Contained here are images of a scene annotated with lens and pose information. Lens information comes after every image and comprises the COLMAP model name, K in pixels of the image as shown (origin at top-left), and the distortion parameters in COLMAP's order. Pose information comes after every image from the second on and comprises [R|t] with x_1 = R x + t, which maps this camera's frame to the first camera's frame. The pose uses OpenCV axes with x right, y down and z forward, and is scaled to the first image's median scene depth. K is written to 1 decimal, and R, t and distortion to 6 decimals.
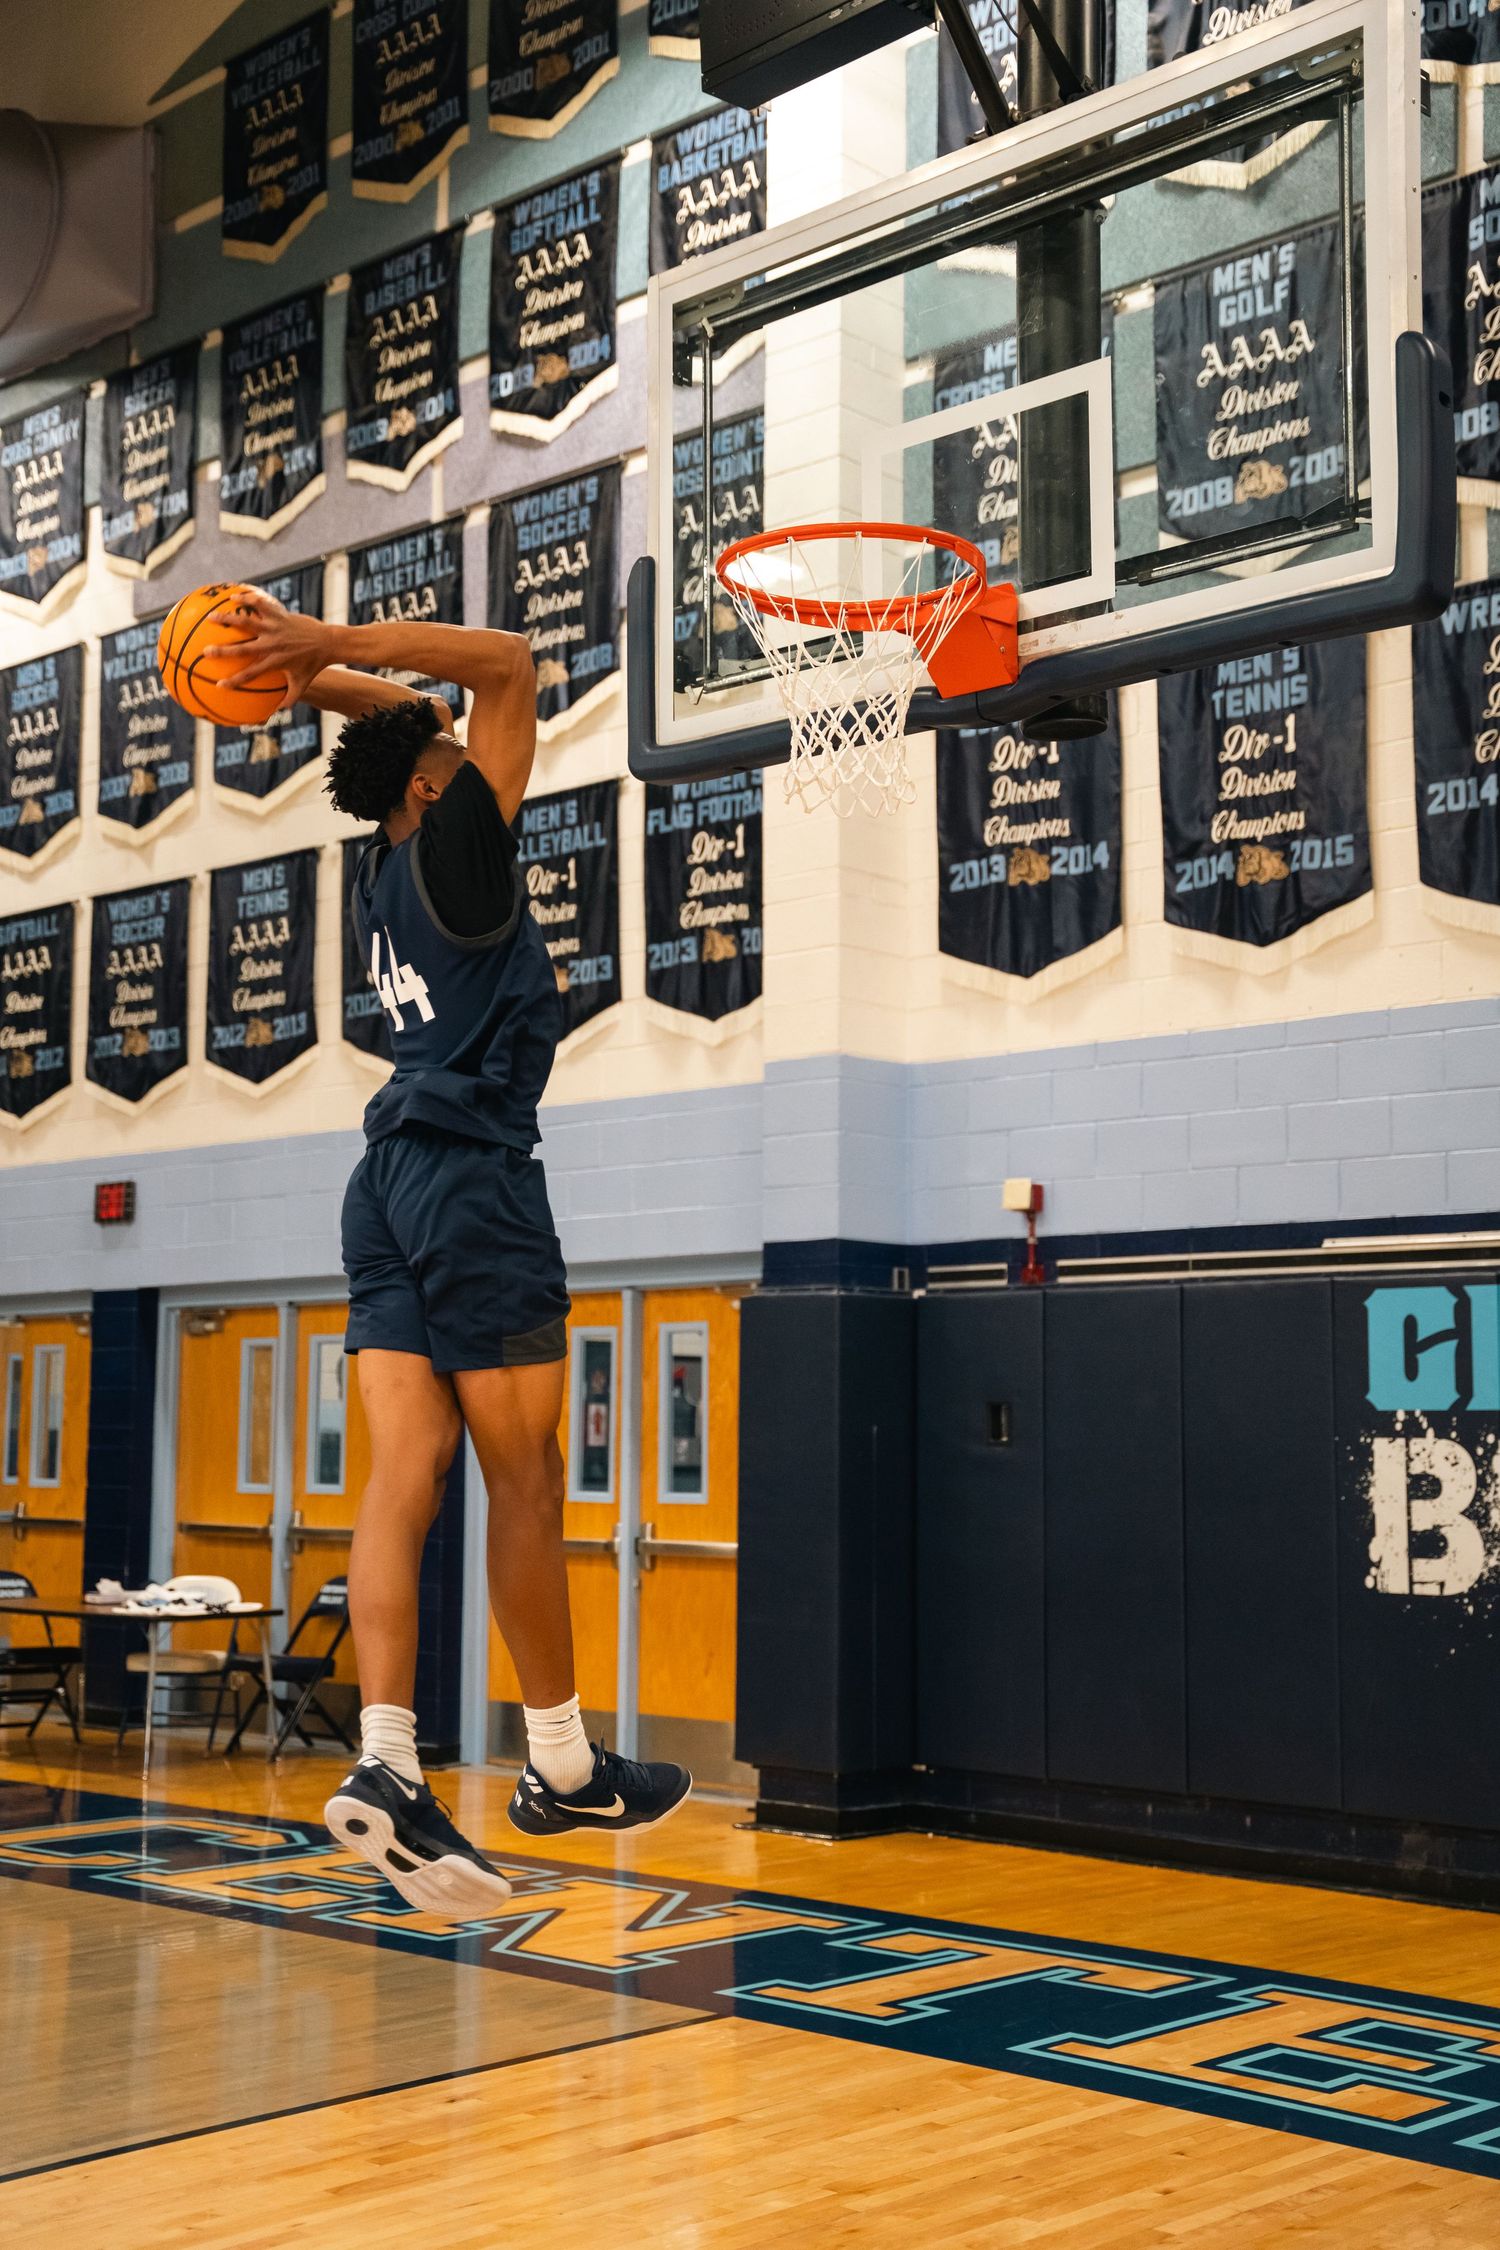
lens RADIAL K [[2795.0, 0, 750.7], [0, 2795.0, 1124.4], [0, 0, 1]] dist [0.012158, 0.278934]
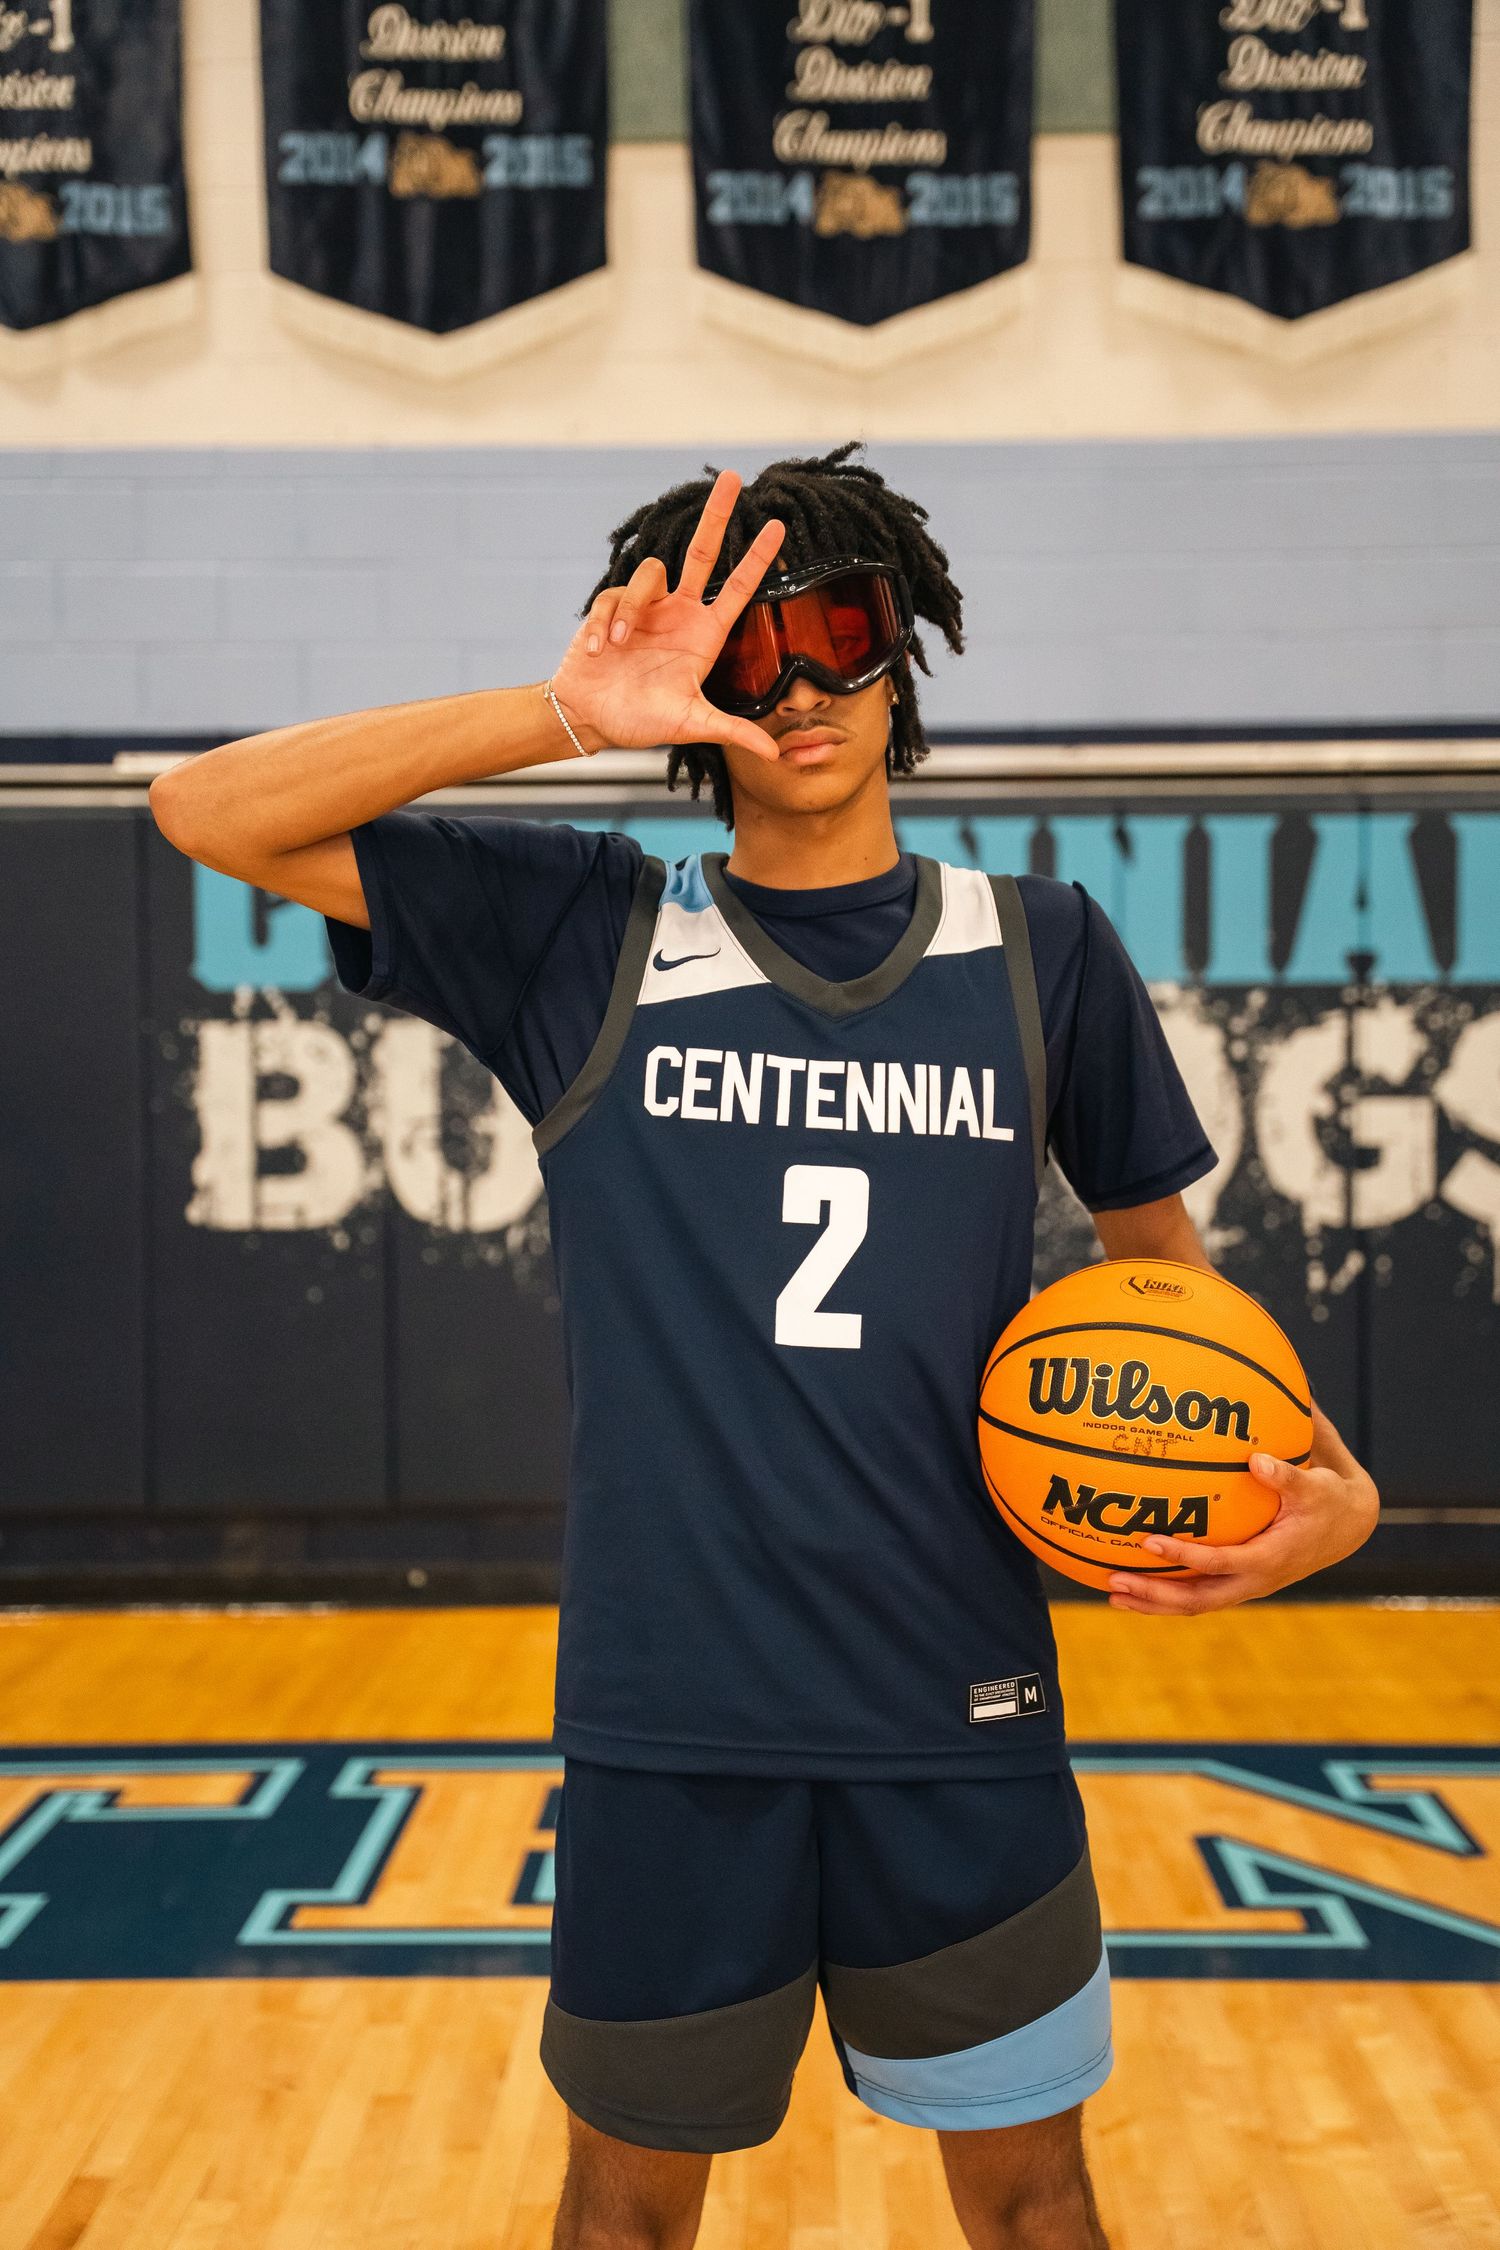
lens RADIAL K [[2988.5, 0, 743.1], [0, 2988.5, 1139.2], [0, 0, 1]] dist [0.057801, 0.253395]
pose [[0.745434, -0.035477, 0.665635, -0.198237], [-0.063520, 0.990258, 0.123914, 0.031964], [-0.663546, -0.134650, 0.735918, 0.293161]]
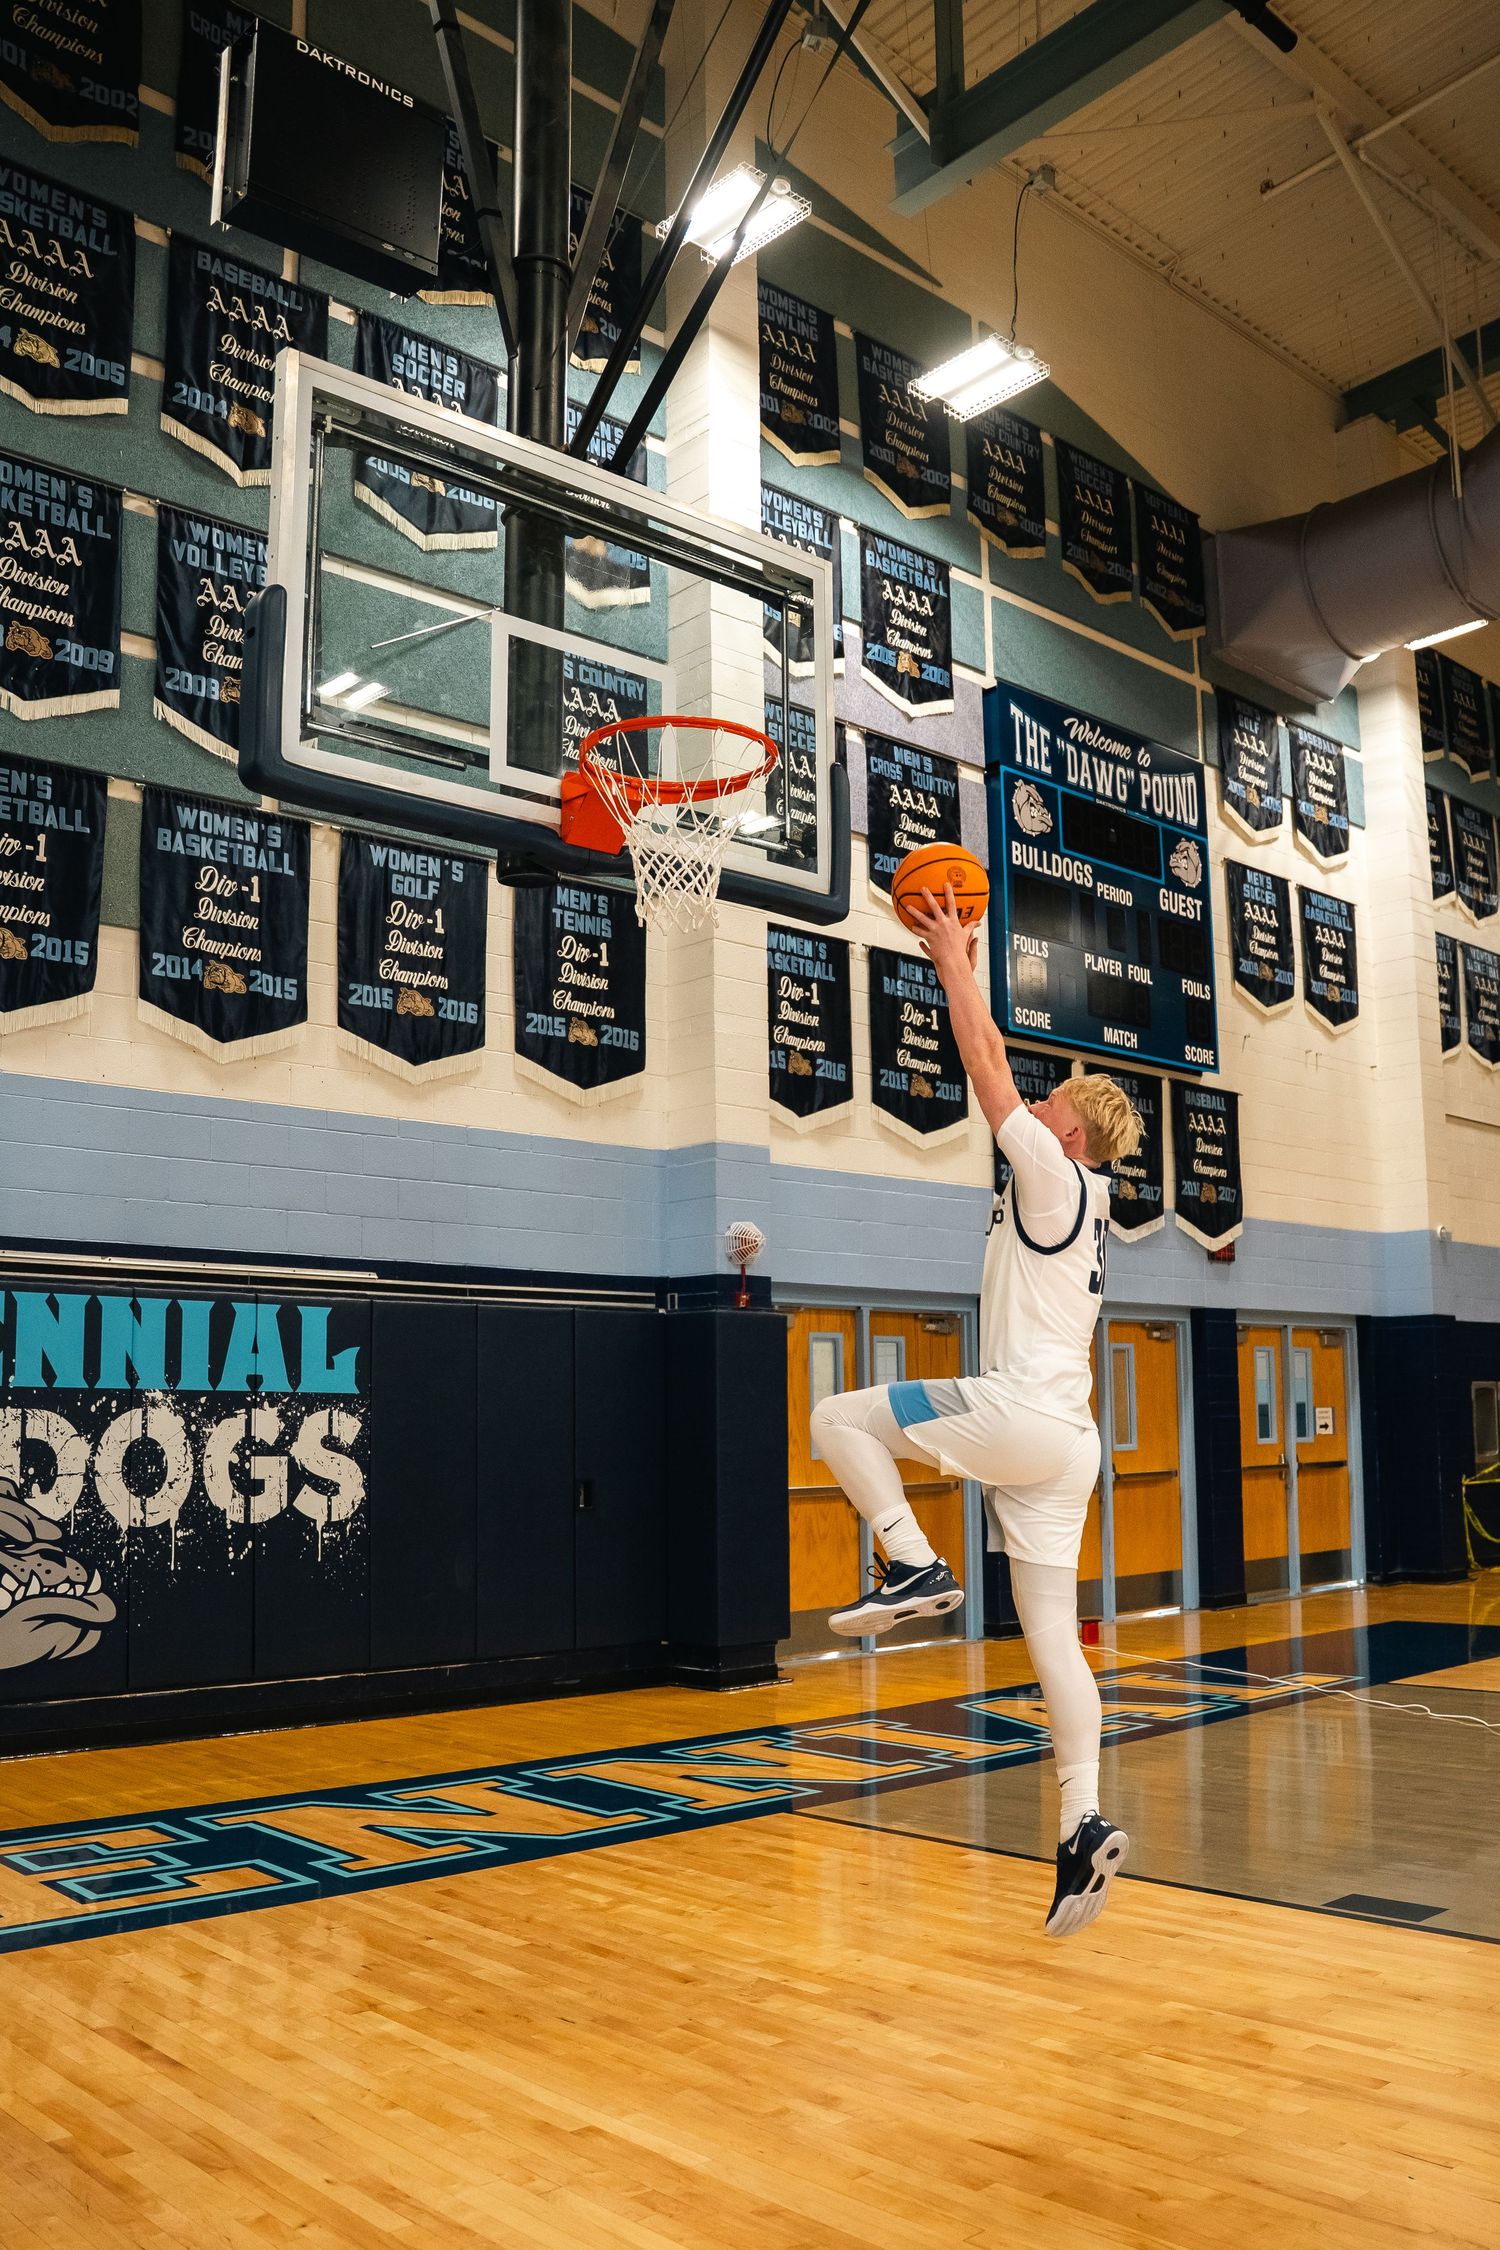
lens RADIAL K [[1891.7, 0, 795.0], [0, 1891.7, 1219.9], [0, 0, 1]] dist [-0.175013, 0.143237]
pose [[0.063588, 0.103837, 0.992560, -0.436939], [-0.101941, 0.990046, -0.097043, 0.055965], [-0.992756, -0.095012, 0.073540, 0.446243]]
